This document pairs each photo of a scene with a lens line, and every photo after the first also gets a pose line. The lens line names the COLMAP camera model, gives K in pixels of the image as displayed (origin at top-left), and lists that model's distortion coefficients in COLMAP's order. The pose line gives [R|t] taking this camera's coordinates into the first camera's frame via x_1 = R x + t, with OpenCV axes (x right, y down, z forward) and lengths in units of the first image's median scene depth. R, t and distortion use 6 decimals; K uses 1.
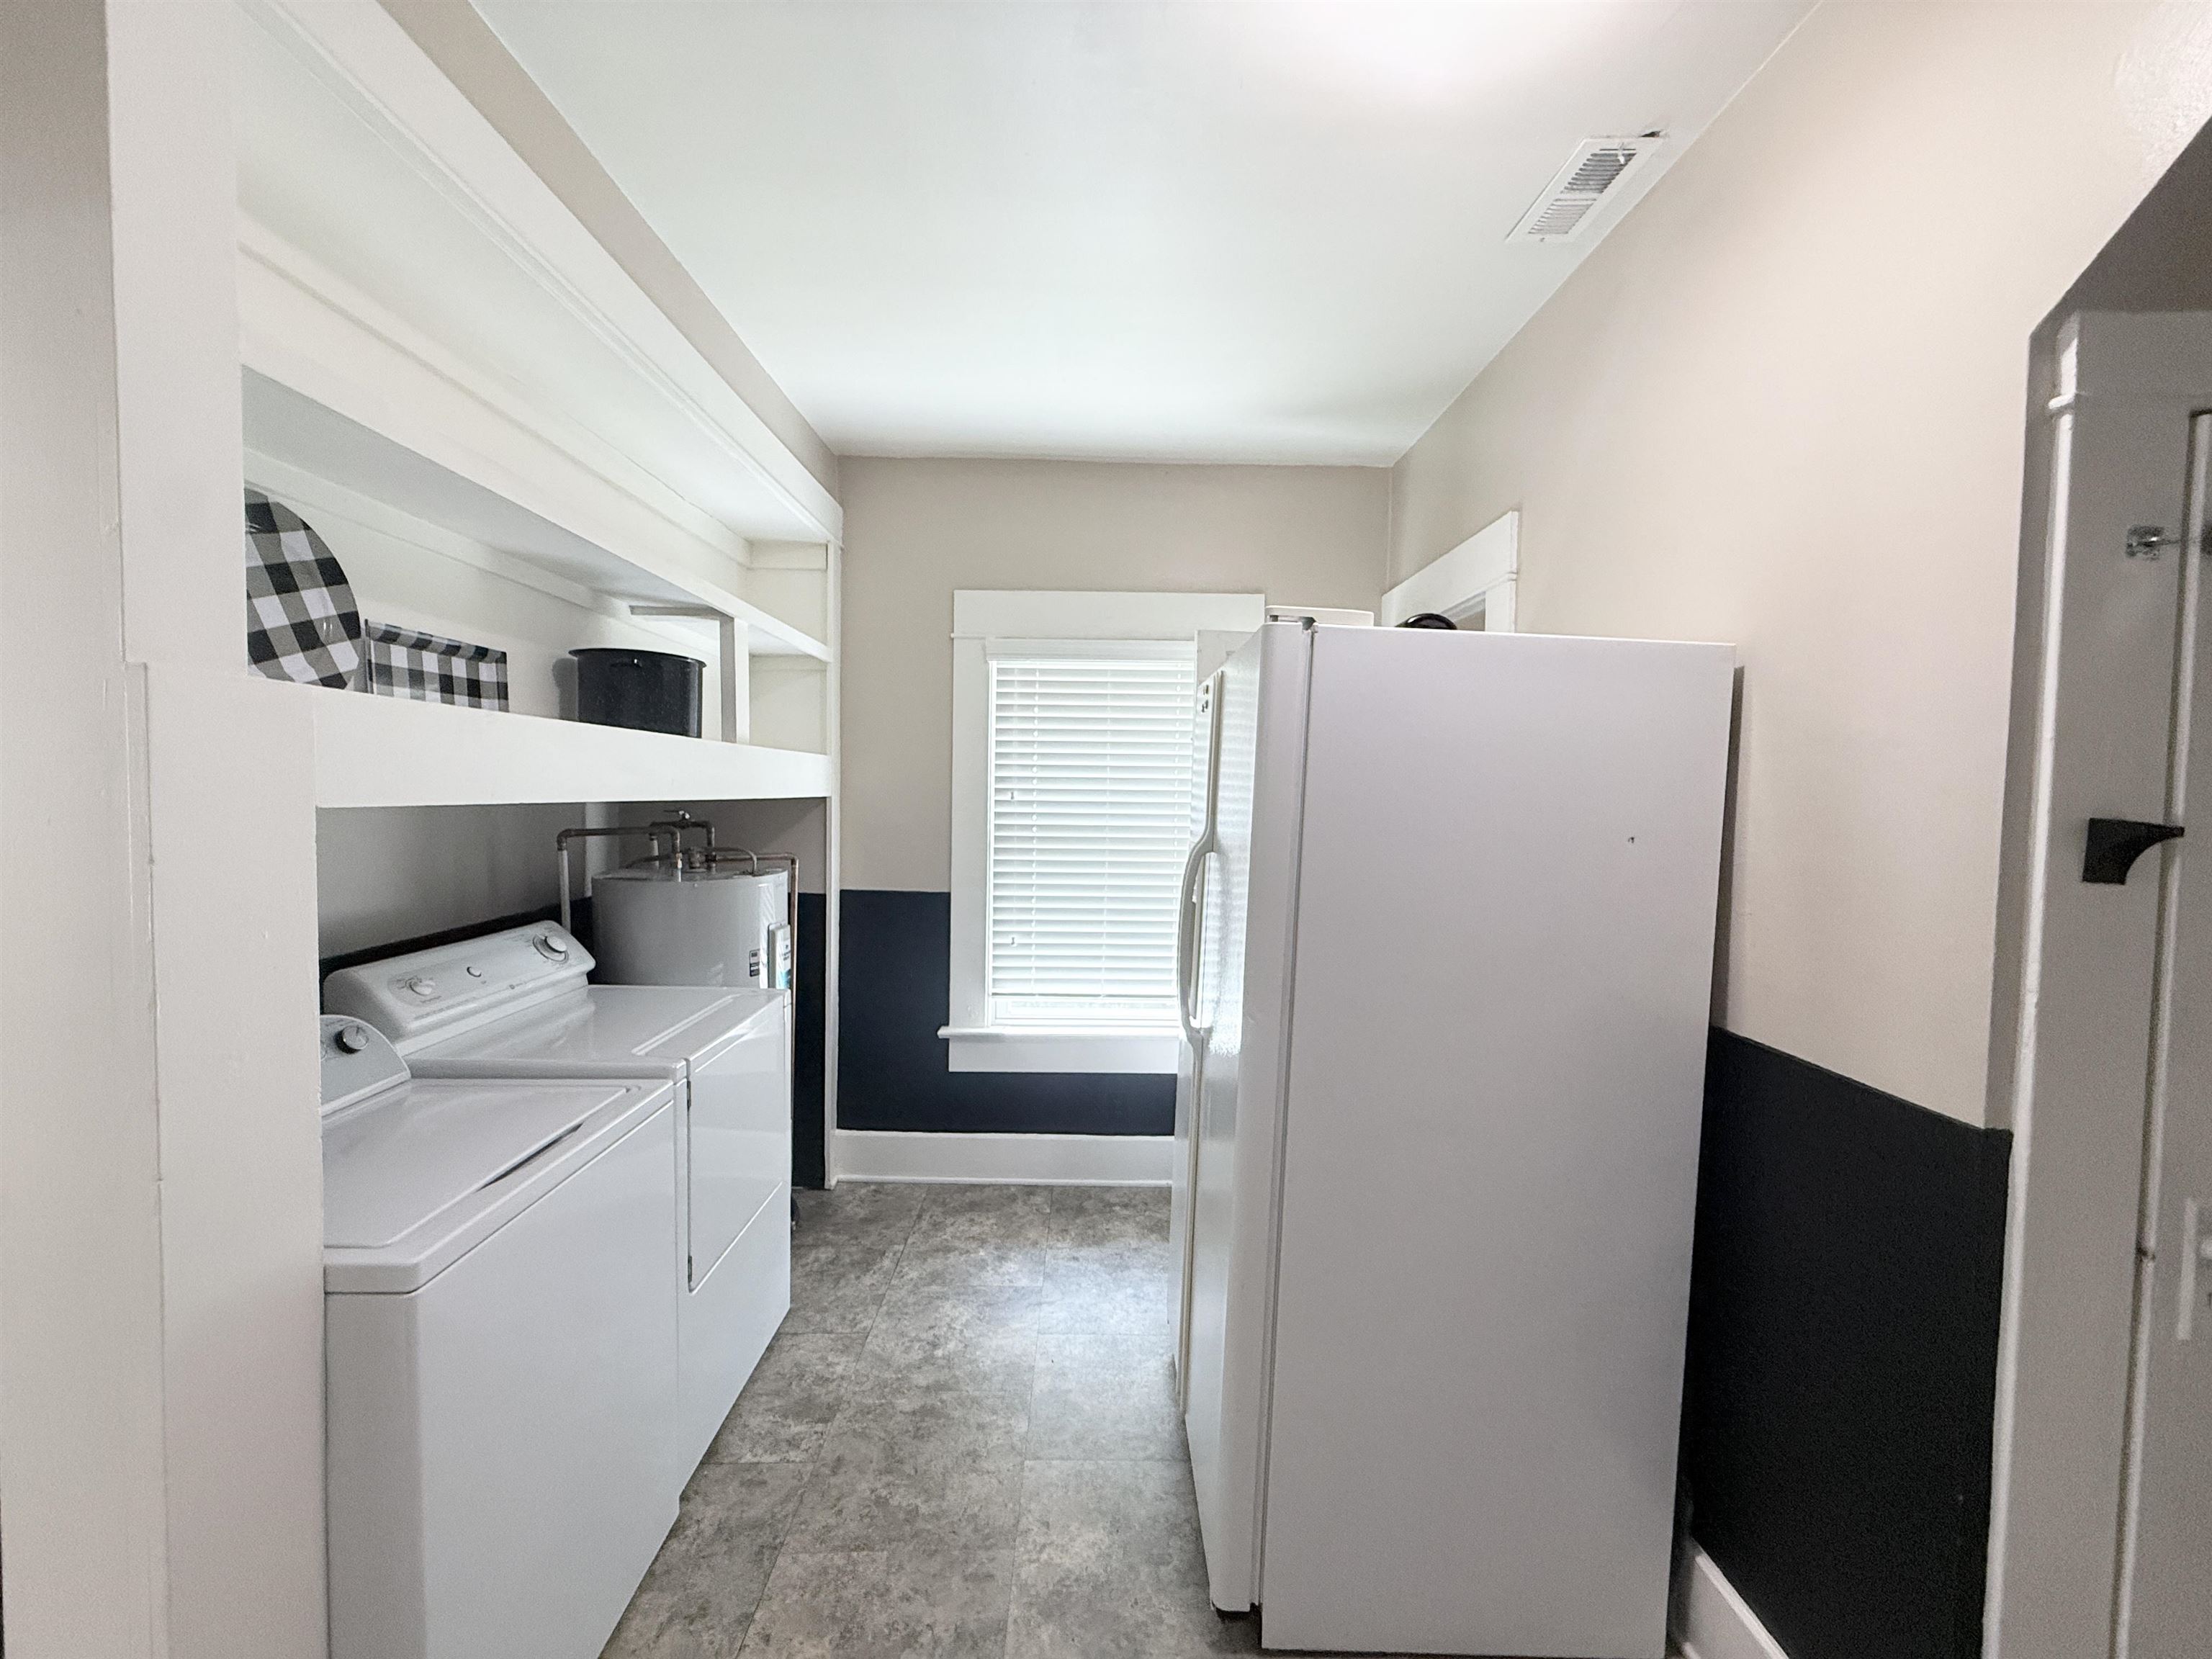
lens RADIAL K [[881.1, 0, 1105.9], [0, 881.1, 830.0], [0, 0, 1]] dist [0.000357, 0.000115]
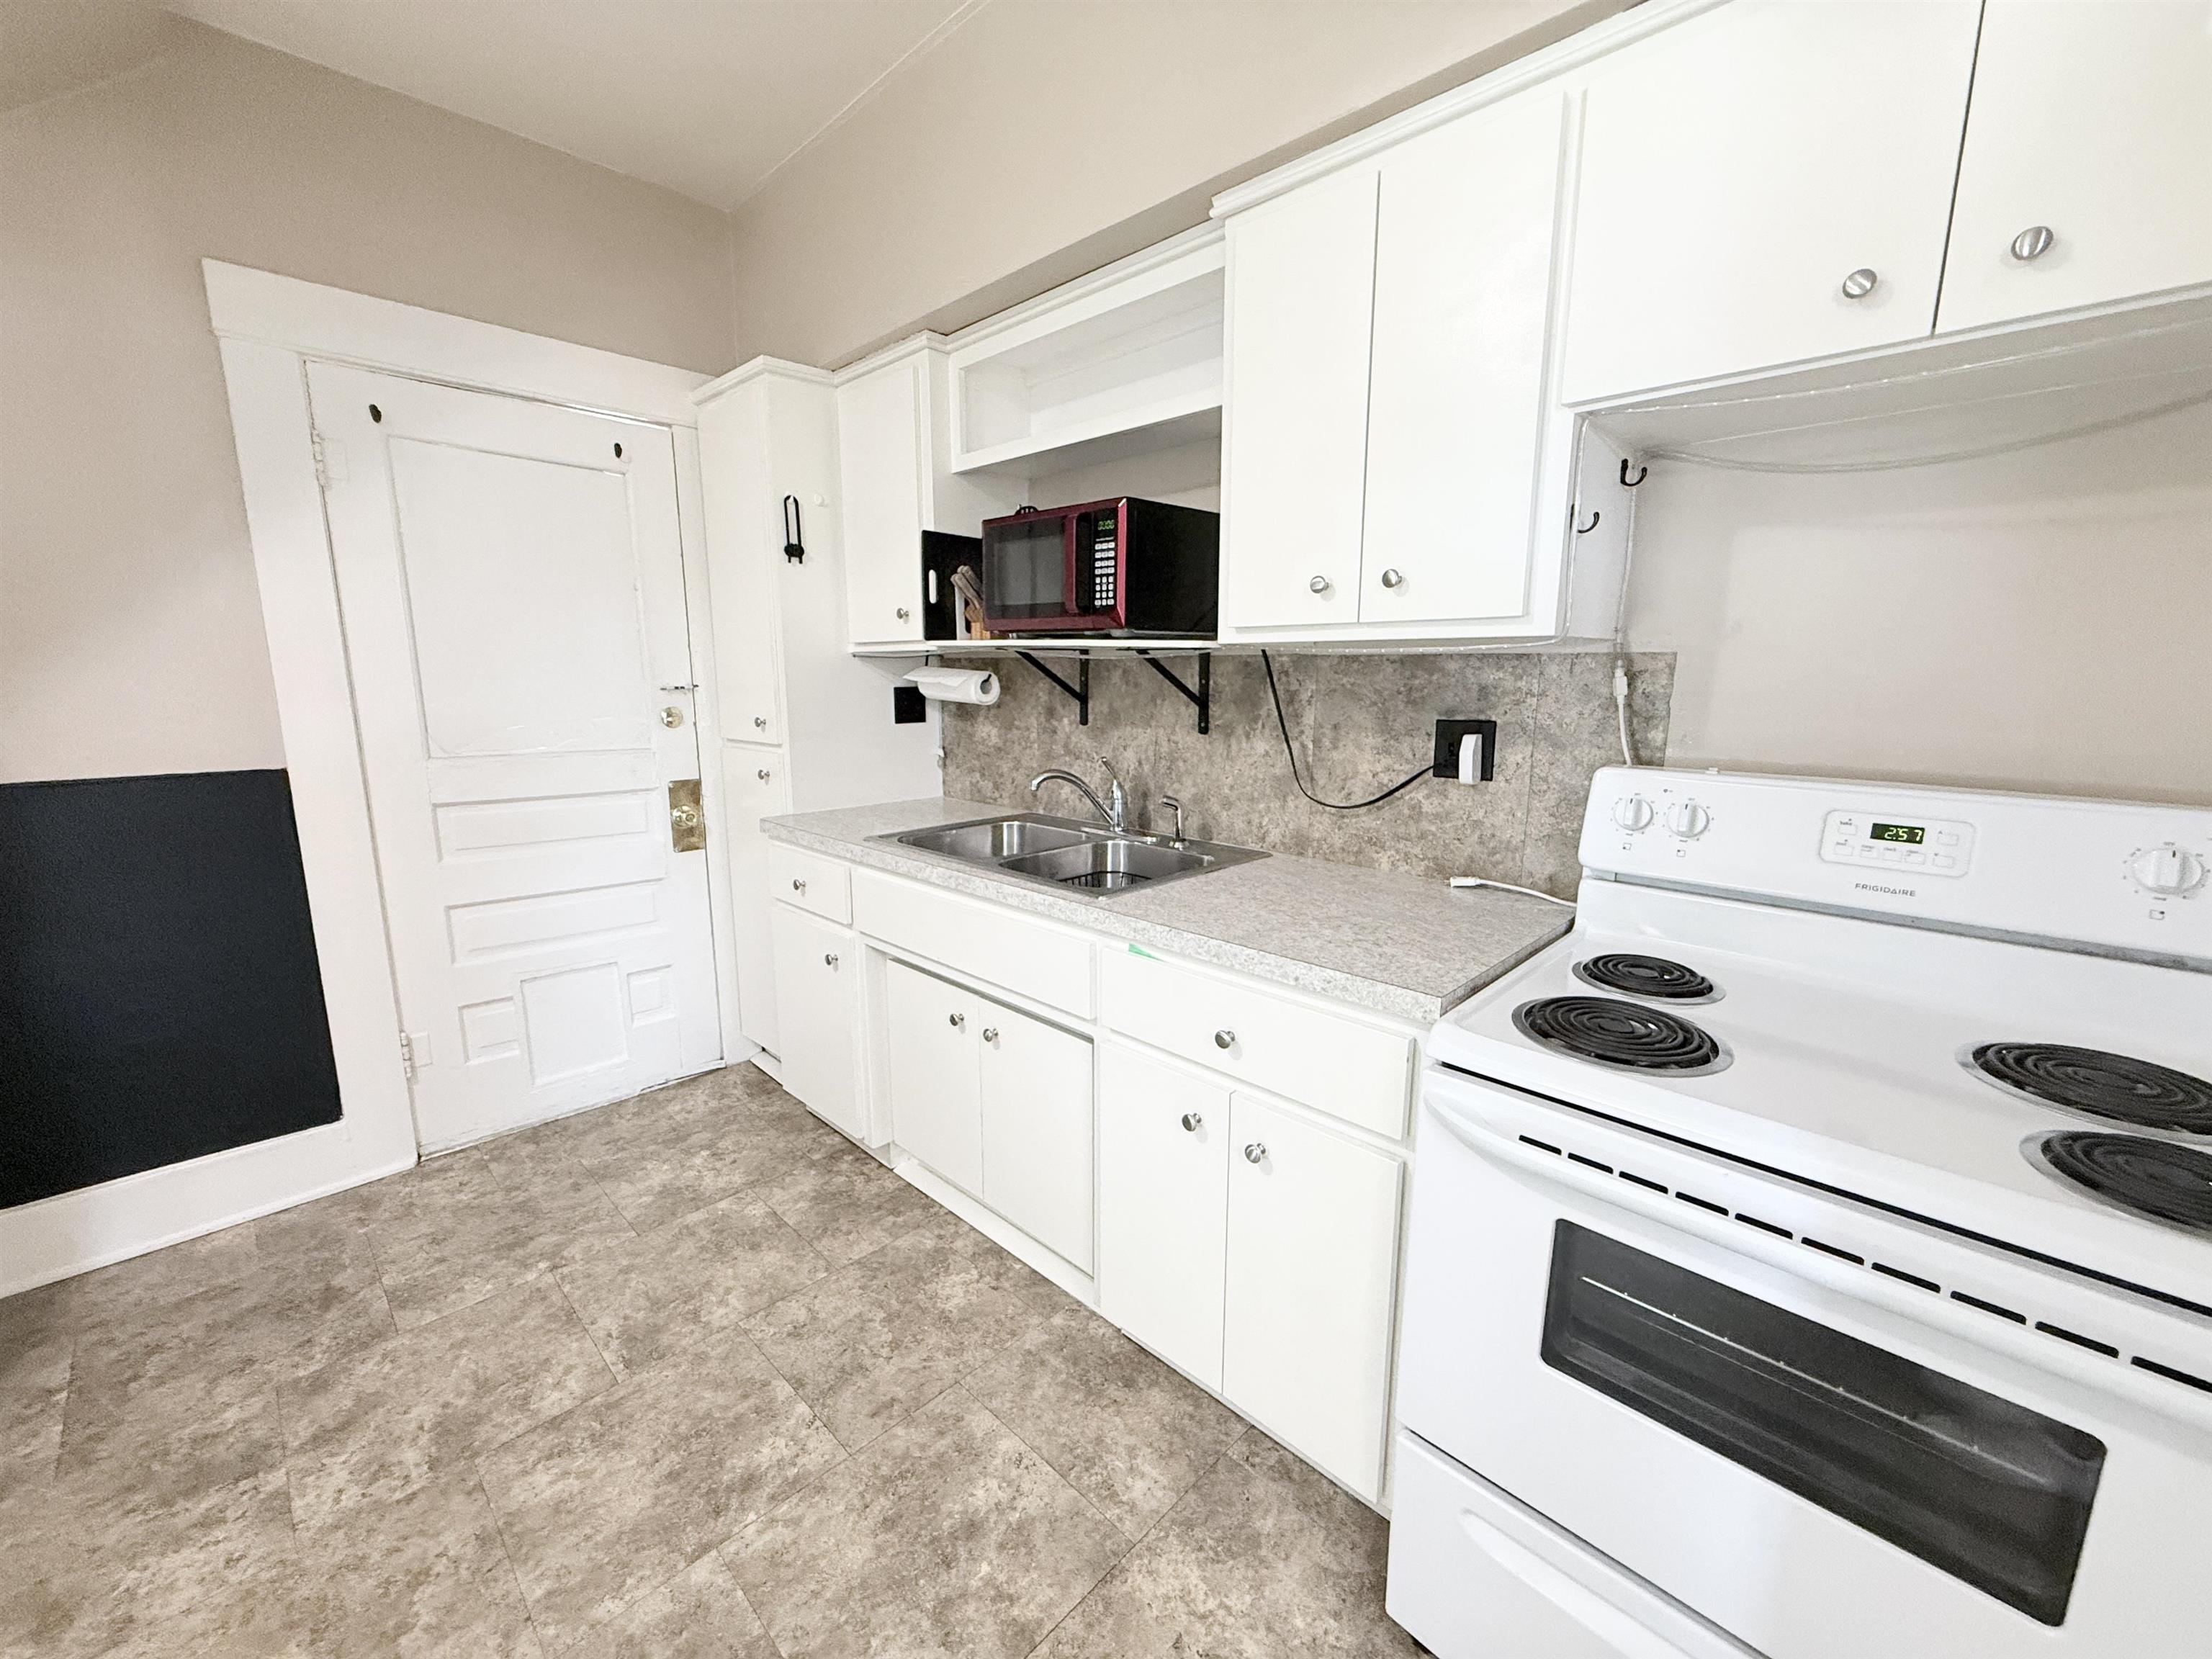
lens RADIAL K [[881.1, 0, 1103.1], [0, 881.1, 824.5], [0, 0, 1]] dist [0.000357, 0.000115]
pose [[-0.691296, -0.148968, 0.707049, -0.462029], [0.018158, 0.974627, 0.223096, -0.033964], [-0.722343, 0.167064, -0.671051, 1.498399]]
